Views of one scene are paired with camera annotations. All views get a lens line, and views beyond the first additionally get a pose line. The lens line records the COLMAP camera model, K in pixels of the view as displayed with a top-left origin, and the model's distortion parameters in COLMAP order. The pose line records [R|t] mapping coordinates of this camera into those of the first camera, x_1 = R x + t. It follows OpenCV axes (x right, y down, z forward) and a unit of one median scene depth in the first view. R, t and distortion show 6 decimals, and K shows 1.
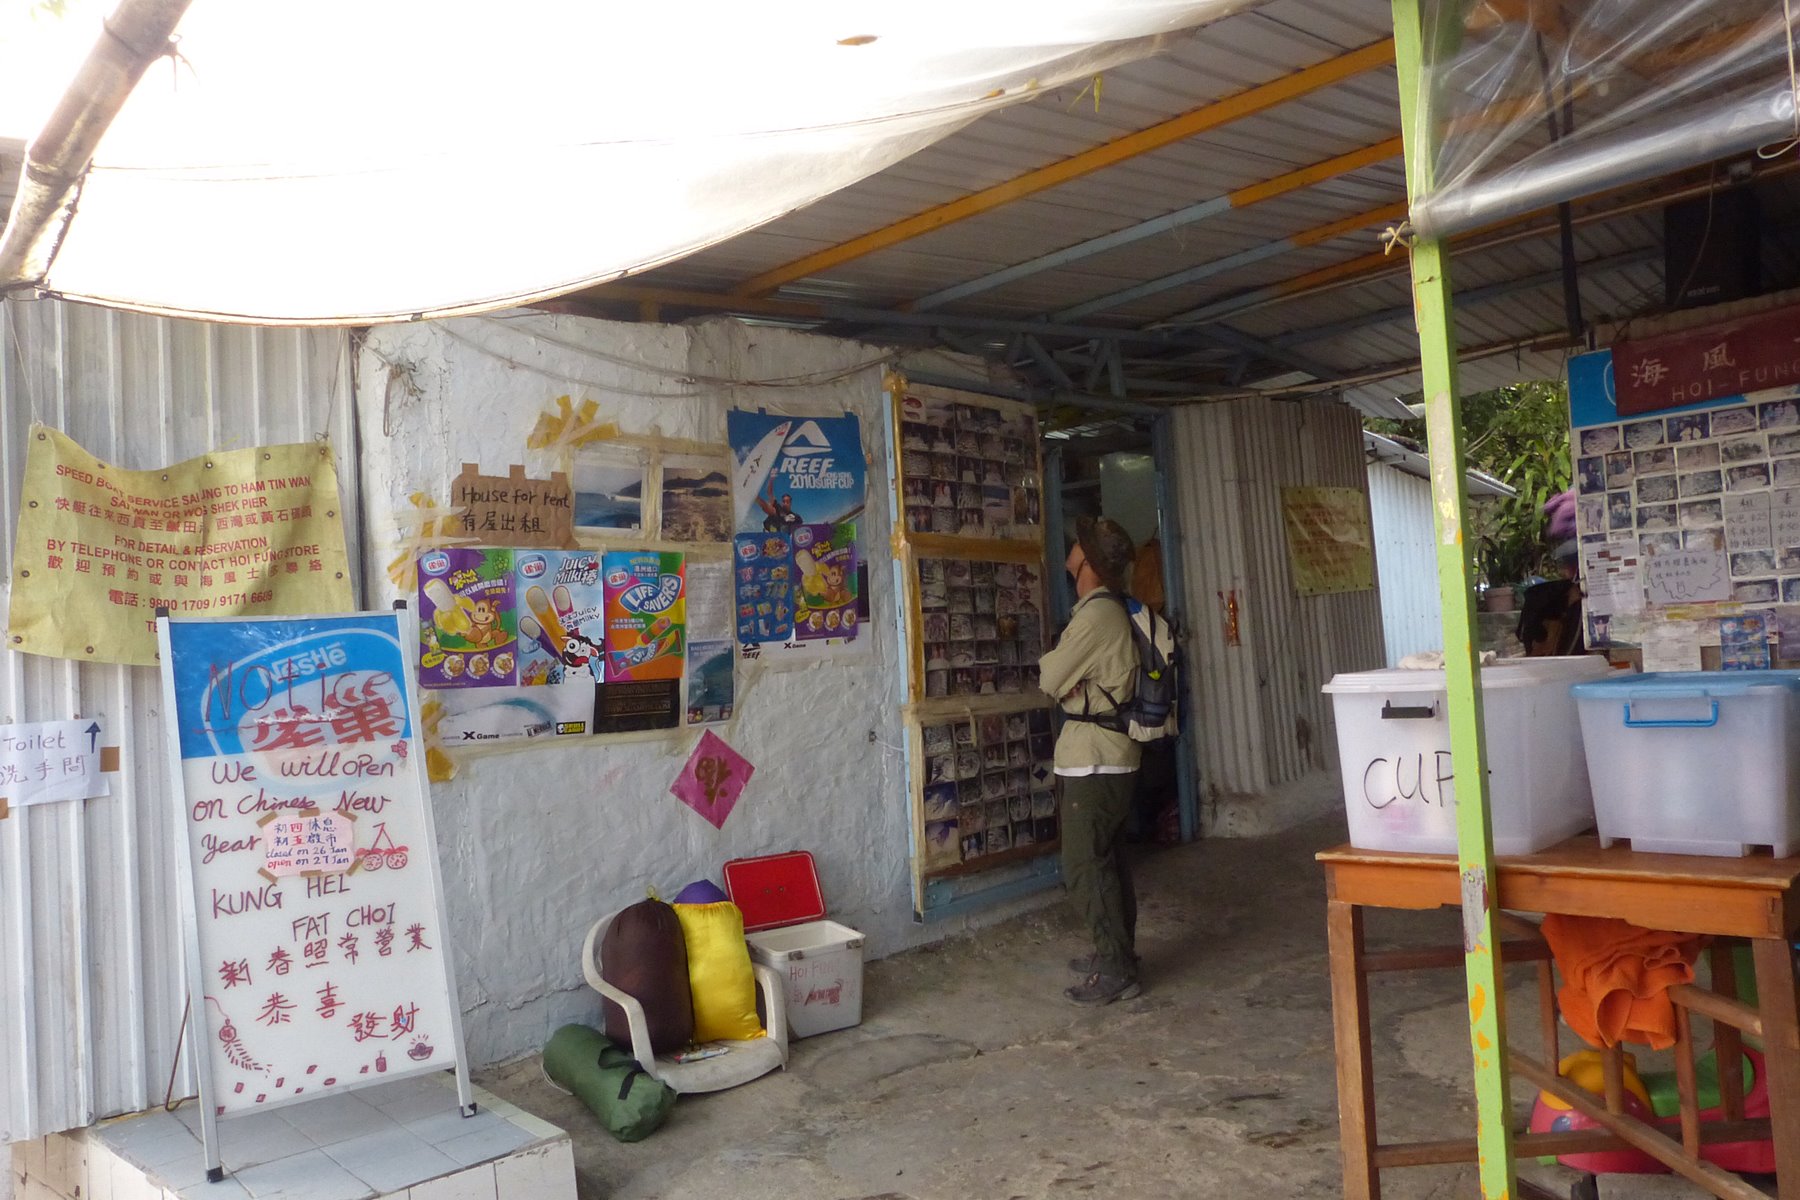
lens RADIAL K [[1353.9, 0, 894.4], [0, 1353.9, 609.8], [0, 0, 1]] dist [0.000771, 0.001082]
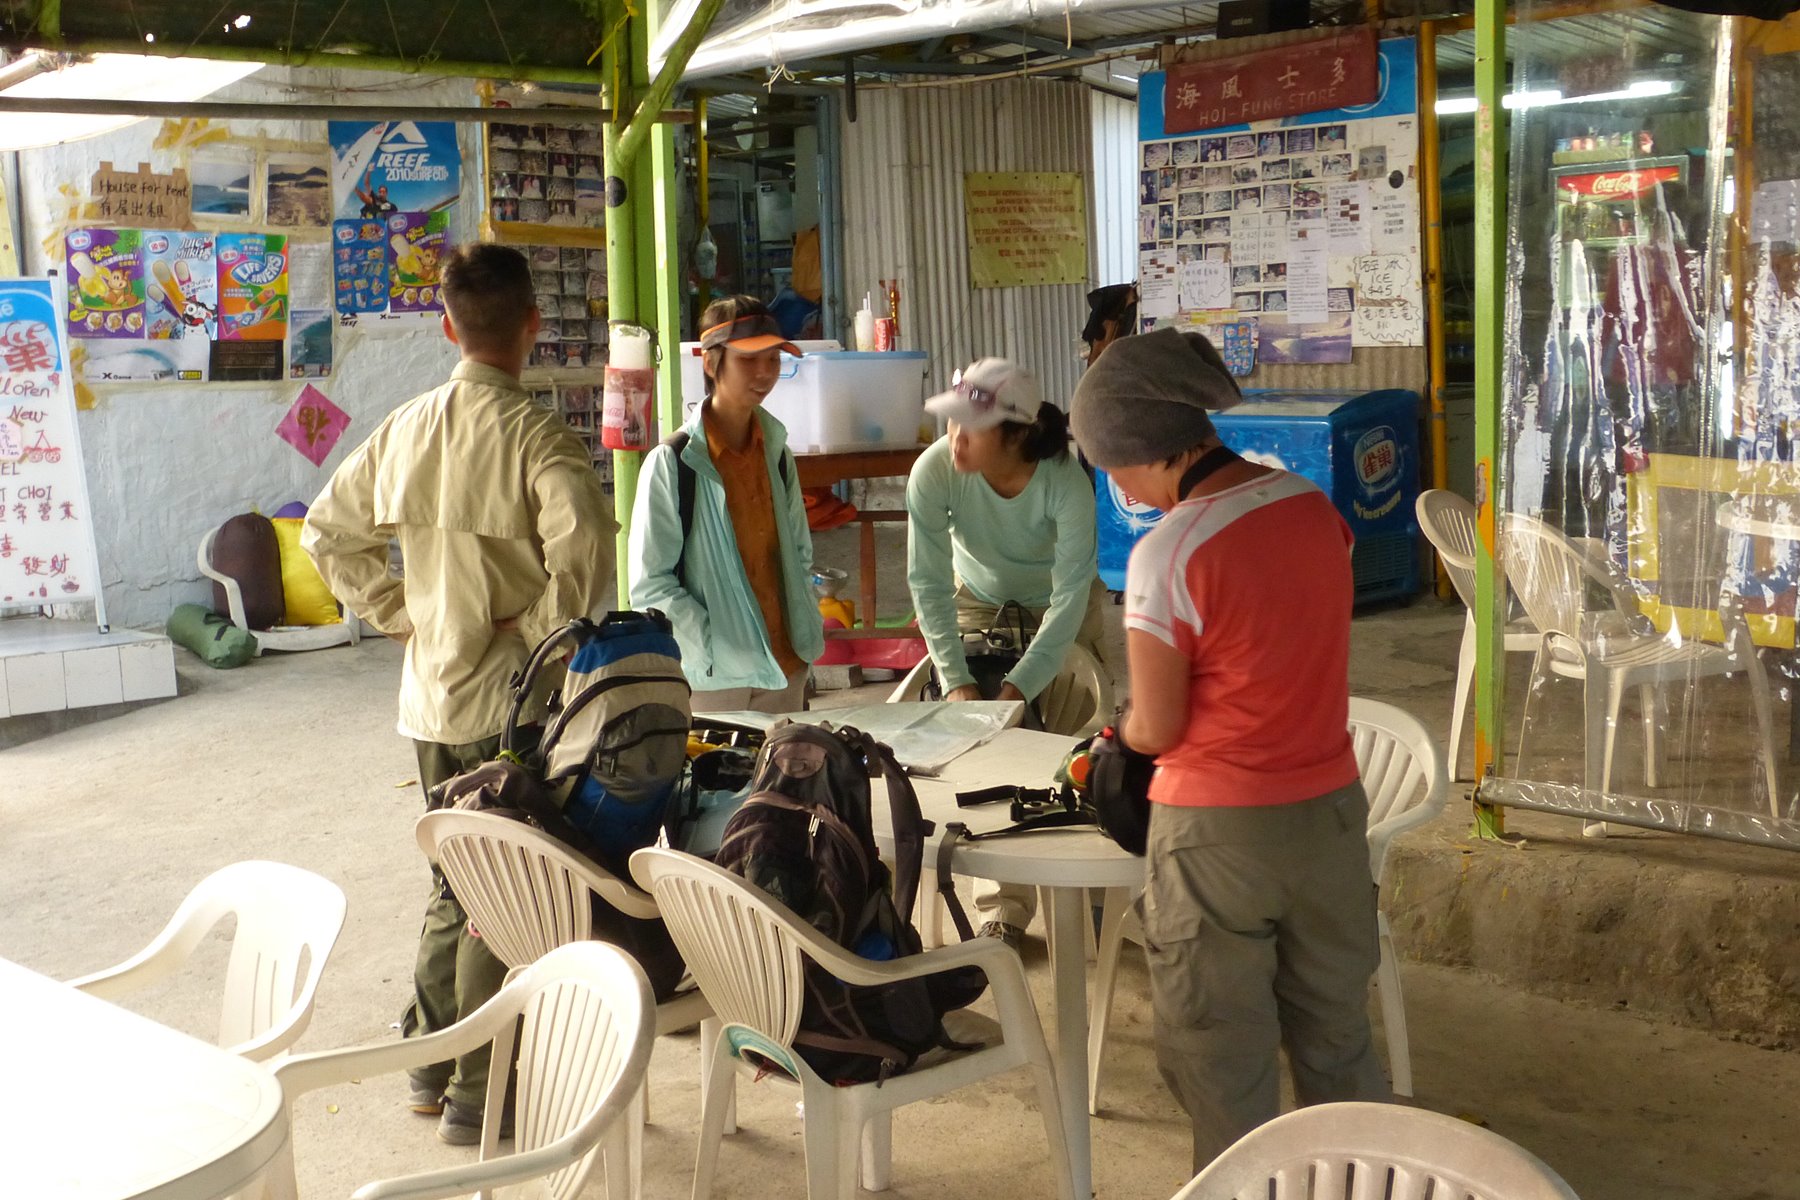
lens RADIAL K [[2428.3, 0, 900.3], [0, 2428.3, 591.0], [0, 0, 1]] dist [0.032547, 0.000000]
pose [[0.999192, 0.038865, -0.010193, 0.404353], [-0.037203, 0.990722, 0.130709, -0.030507], [0.015178, -0.130224, 0.991368, -1.127307]]
